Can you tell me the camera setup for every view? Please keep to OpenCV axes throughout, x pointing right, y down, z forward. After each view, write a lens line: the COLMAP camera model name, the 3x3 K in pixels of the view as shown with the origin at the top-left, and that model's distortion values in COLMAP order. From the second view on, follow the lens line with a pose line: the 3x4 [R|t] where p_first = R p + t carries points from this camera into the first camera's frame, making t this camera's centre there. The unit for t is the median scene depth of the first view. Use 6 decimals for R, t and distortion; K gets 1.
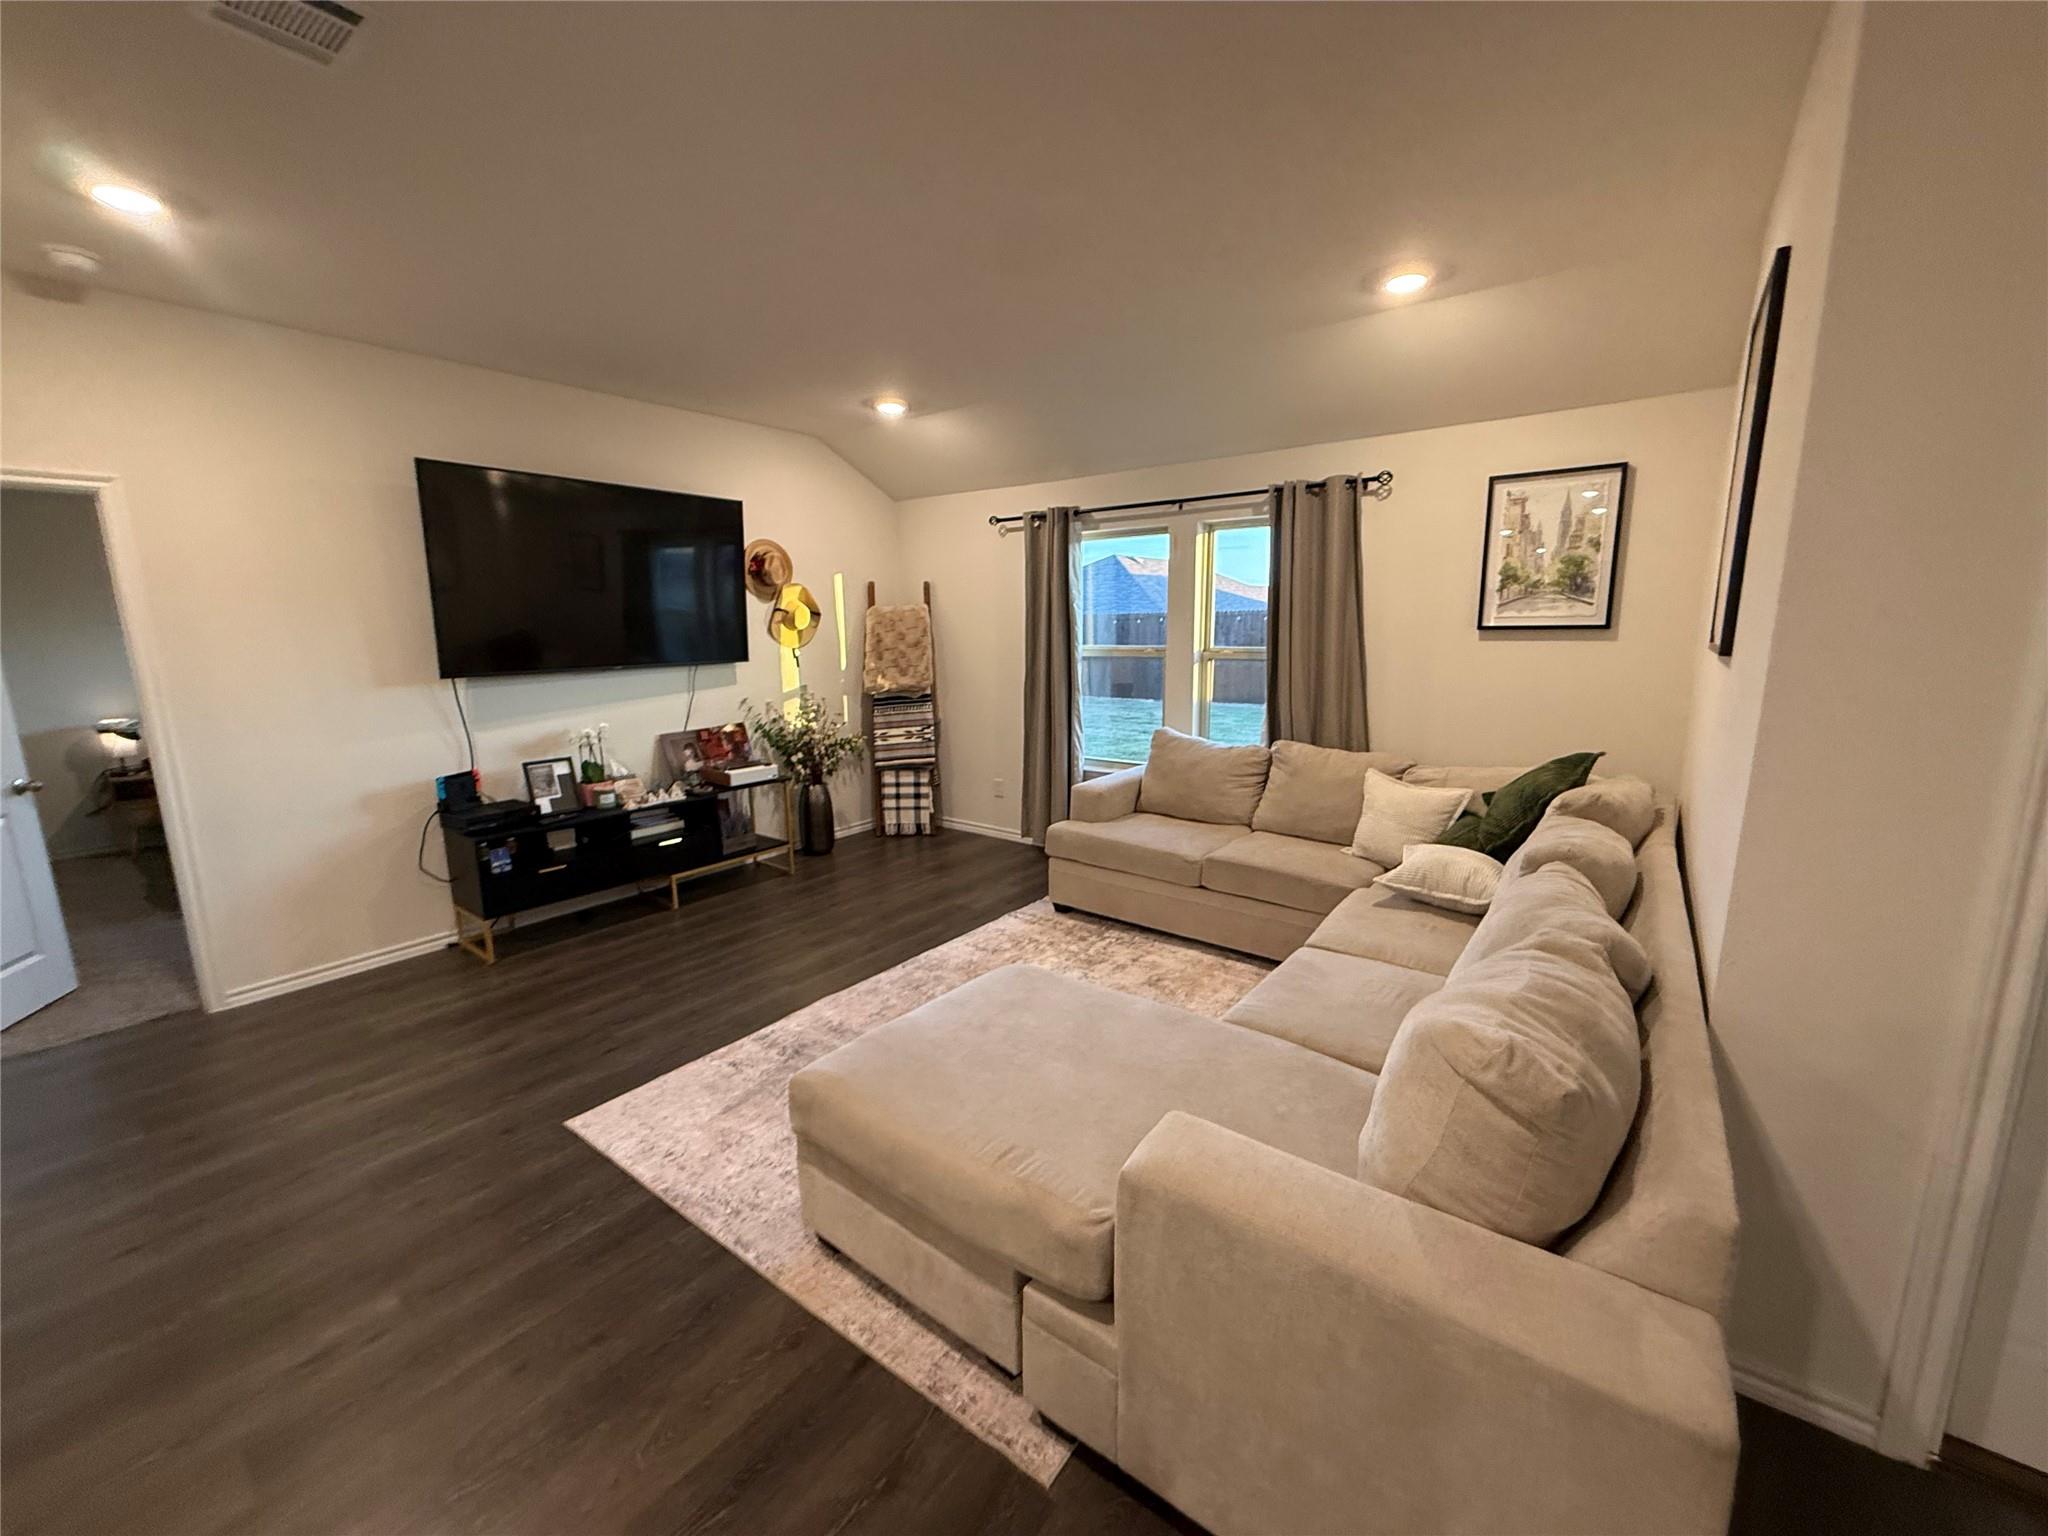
lens RADIAL K [[813.1, 0, 1020.8], [0, 813.1, 765.5], [0, 0, 1]] dist [0.000066, 0.000101]
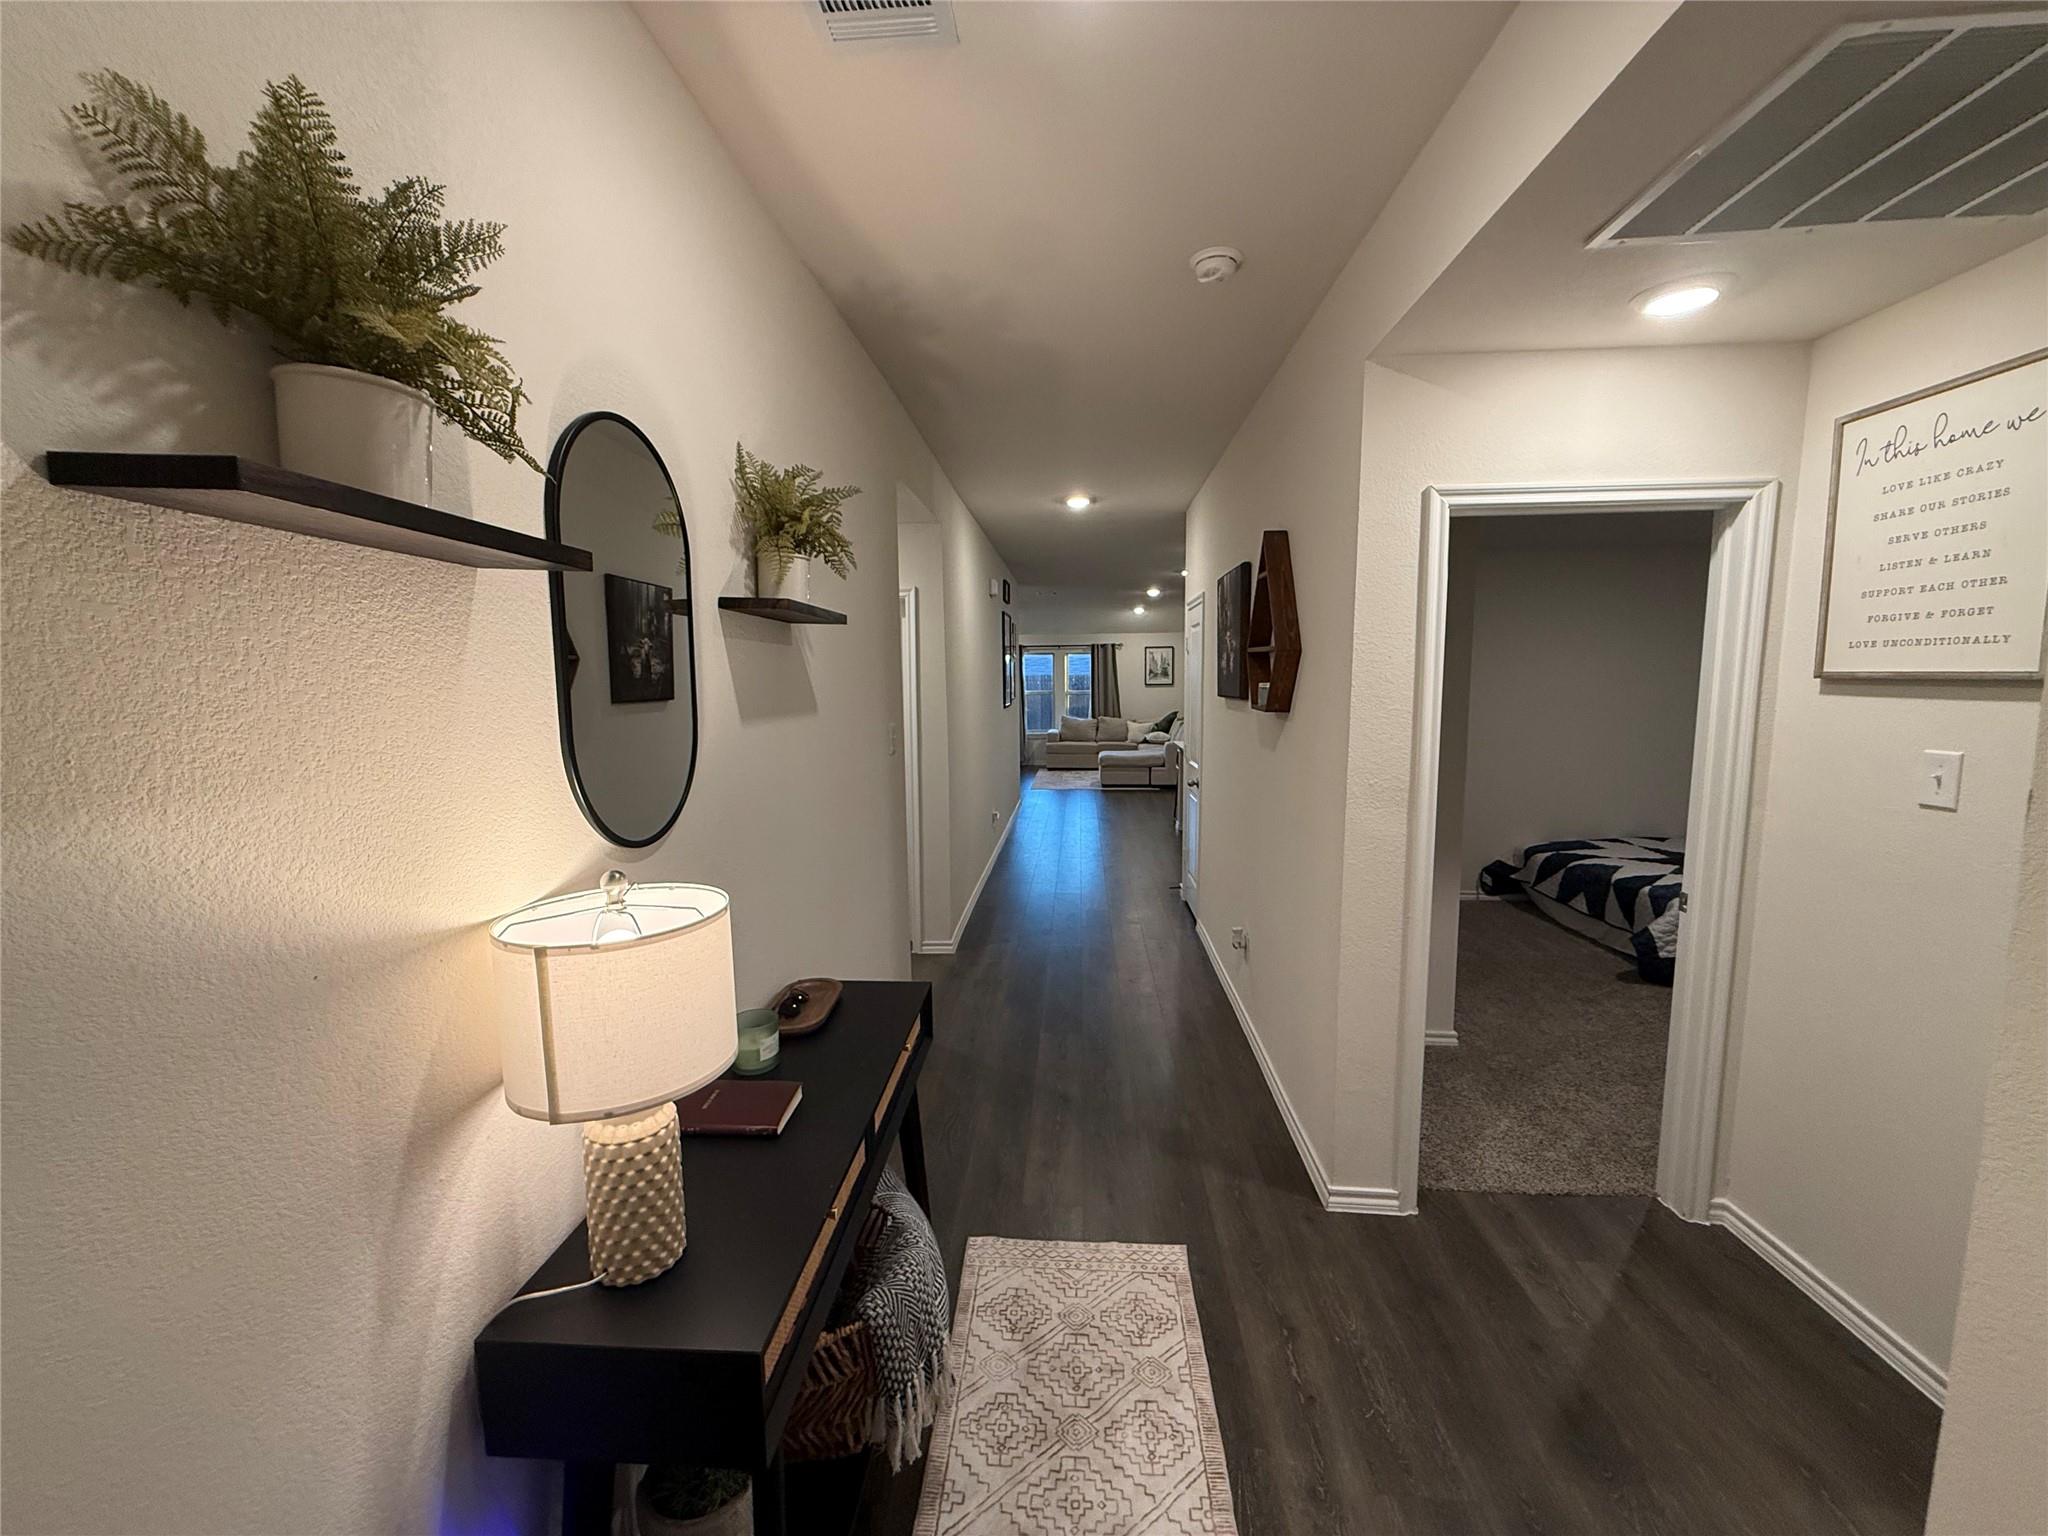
lens RADIAL K [[813.1, 0, 1020.8], [0, 813.1, 765.5], [0, 0, 1]] dist [0.000066, 0.000101]
pose [[0.835805, -0.050607, 0.546690, -2.008749], [0.093510, 0.994315, -0.050920, 0.346921], [-0.541005, 0.093680, 0.835786, -1.825508]]
